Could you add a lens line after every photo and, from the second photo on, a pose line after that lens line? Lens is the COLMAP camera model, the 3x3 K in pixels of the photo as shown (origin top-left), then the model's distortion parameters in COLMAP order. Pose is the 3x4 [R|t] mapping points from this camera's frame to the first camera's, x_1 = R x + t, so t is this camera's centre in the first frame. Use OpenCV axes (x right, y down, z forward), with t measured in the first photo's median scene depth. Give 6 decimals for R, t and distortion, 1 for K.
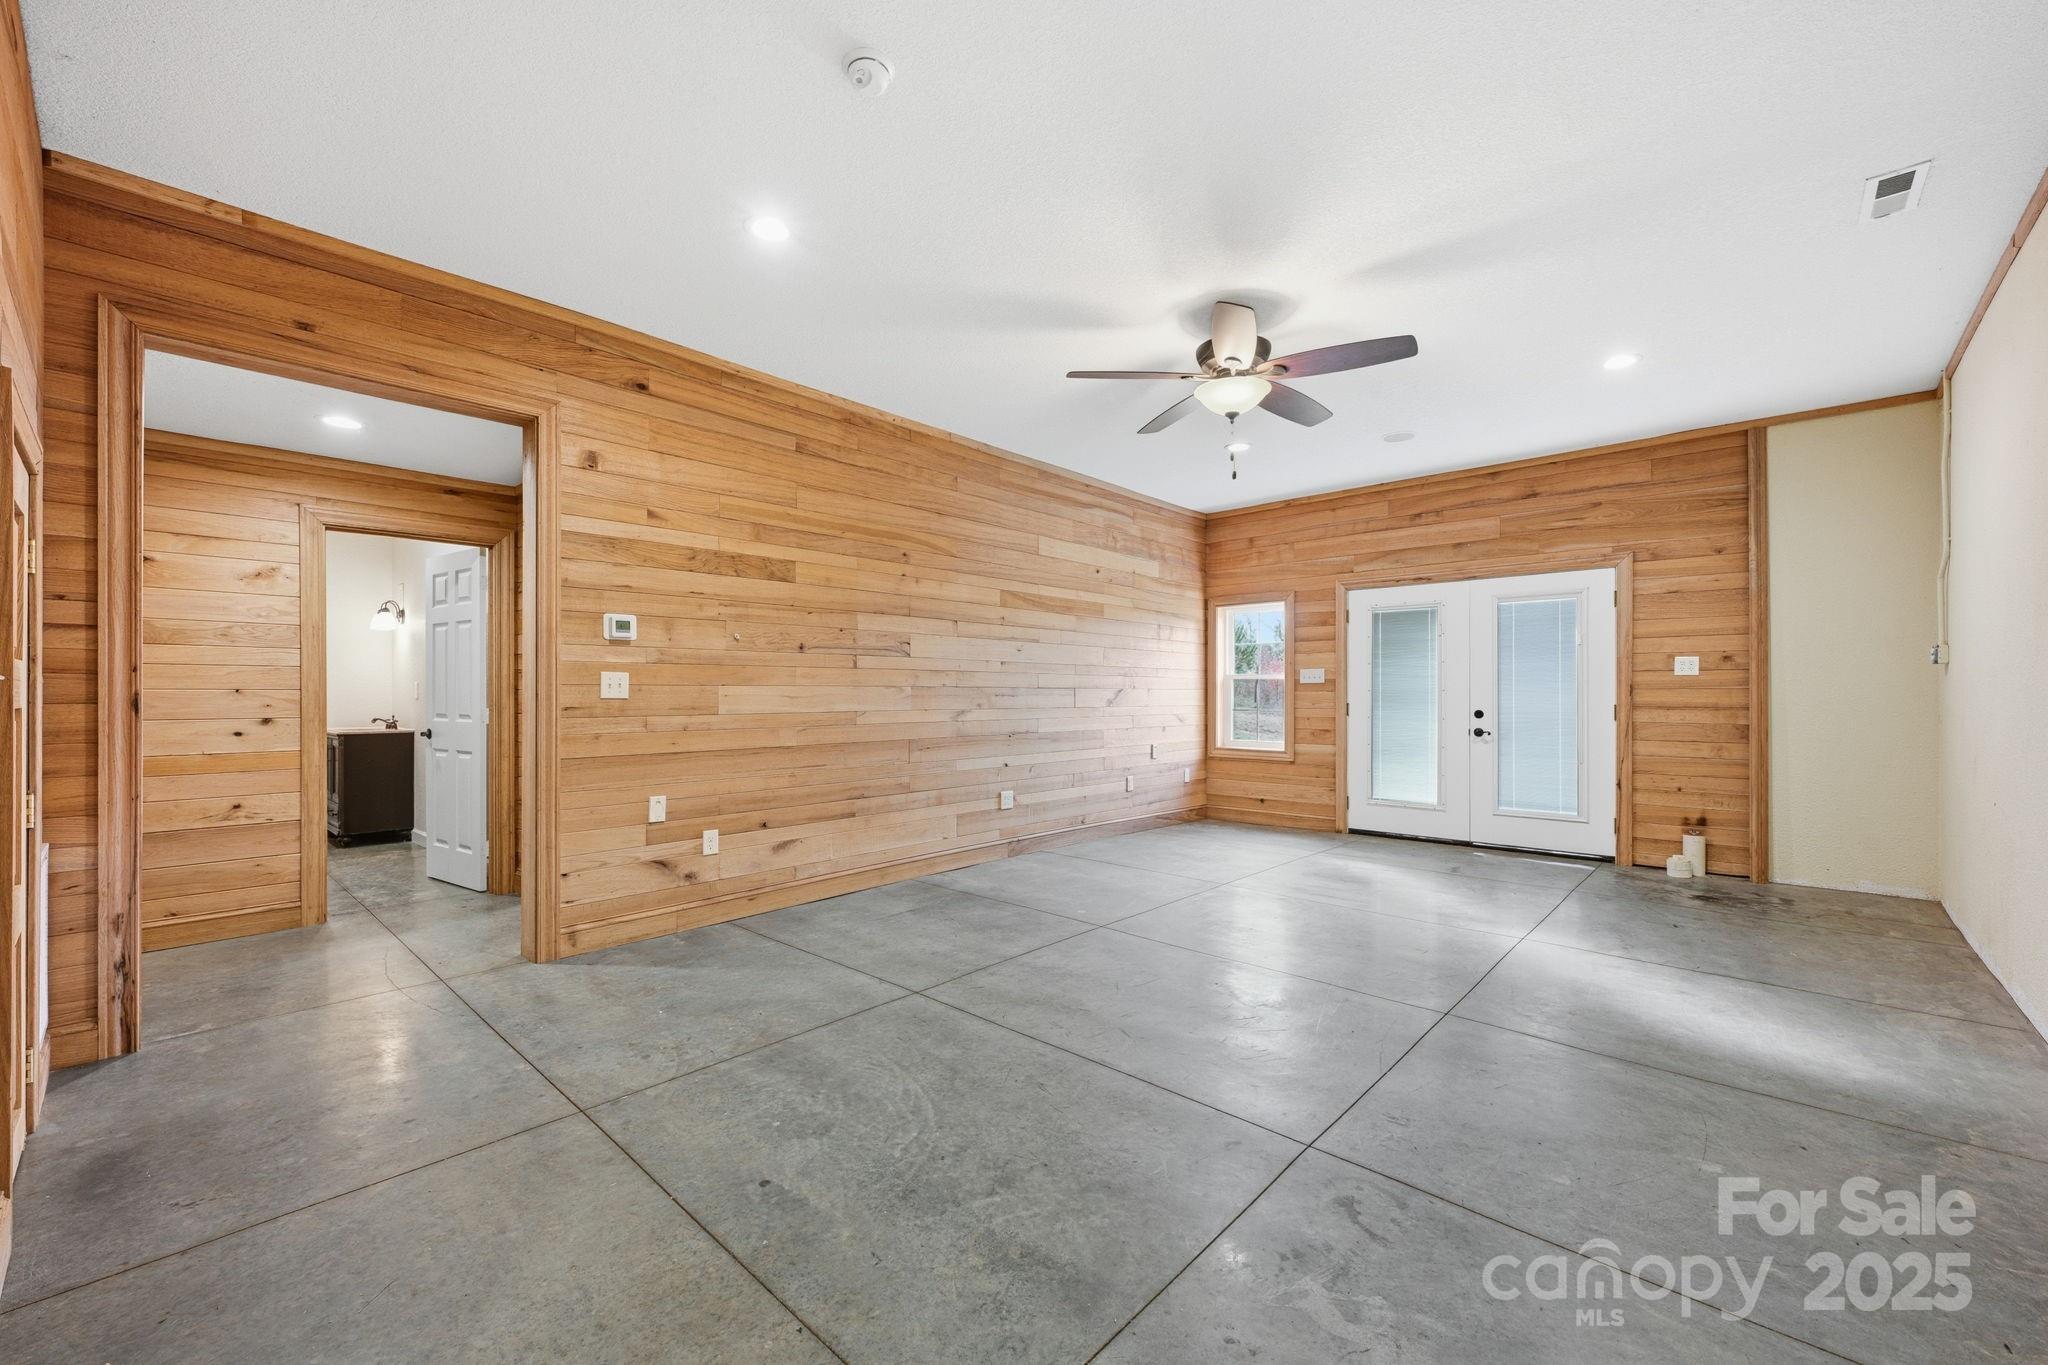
lens RADIAL K [[828.2, 0, 1023.2], [0, 828.2, 694.9], [0, 0, 1]] dist [0.002687, 0.000129]
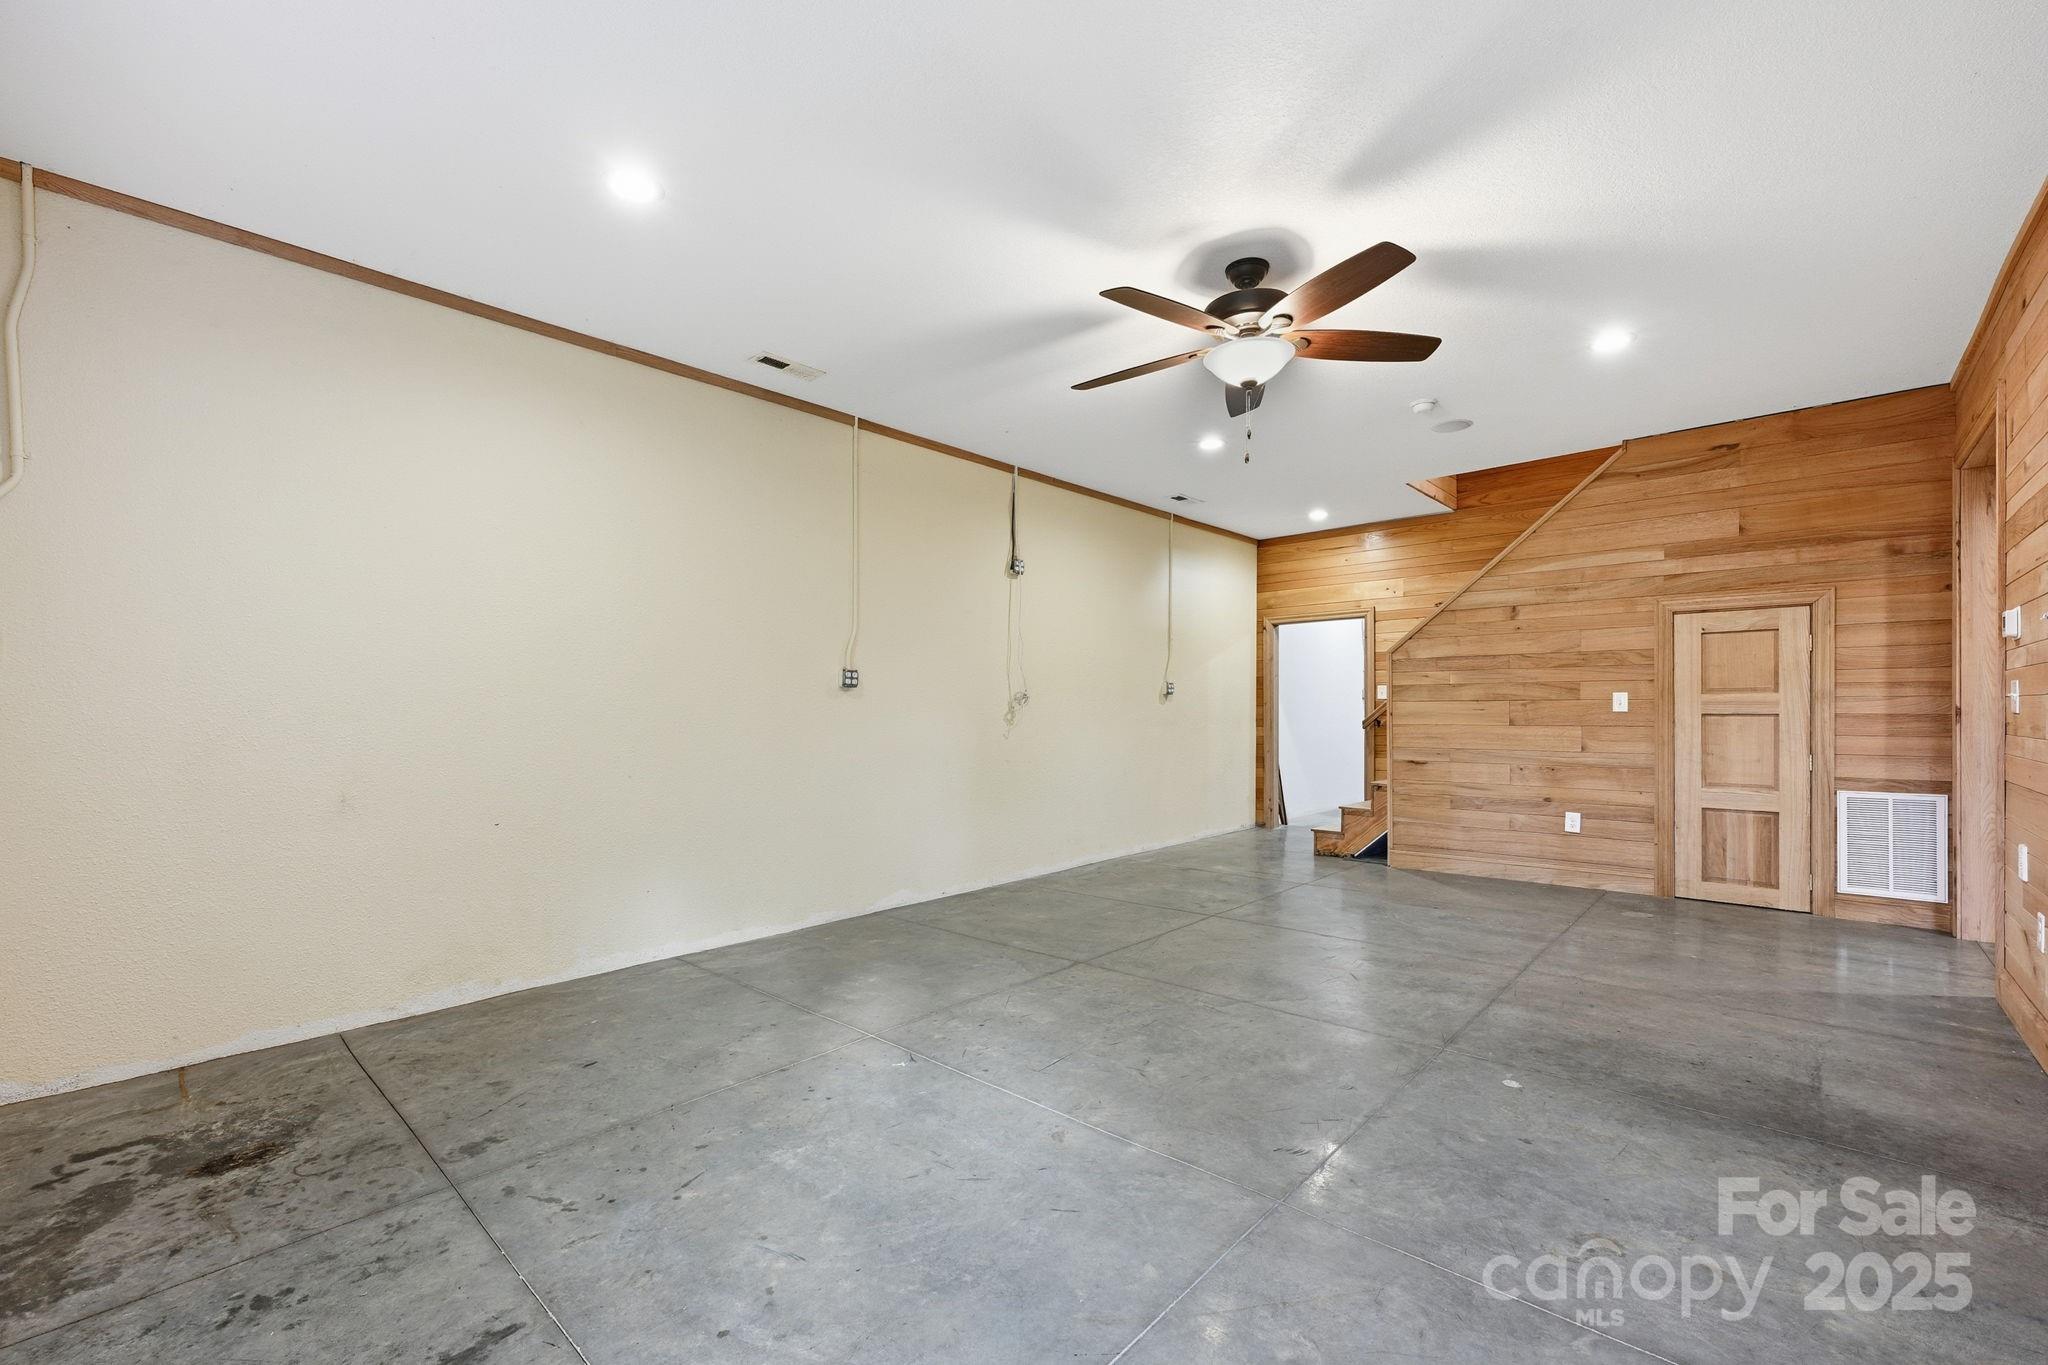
lens RADIAL K [[828.2, 0, 1025.6], [0, 828.2, 694.3], [0, 0, 1]] dist [0.002687, 0.000129]
pose [[-0.999980, 0.006237, -0.001388, 0.537394], [0.006249, 0.999940, -0.008995, -0.018224], [0.001332, -0.009003, -0.999959, 2.052235]]
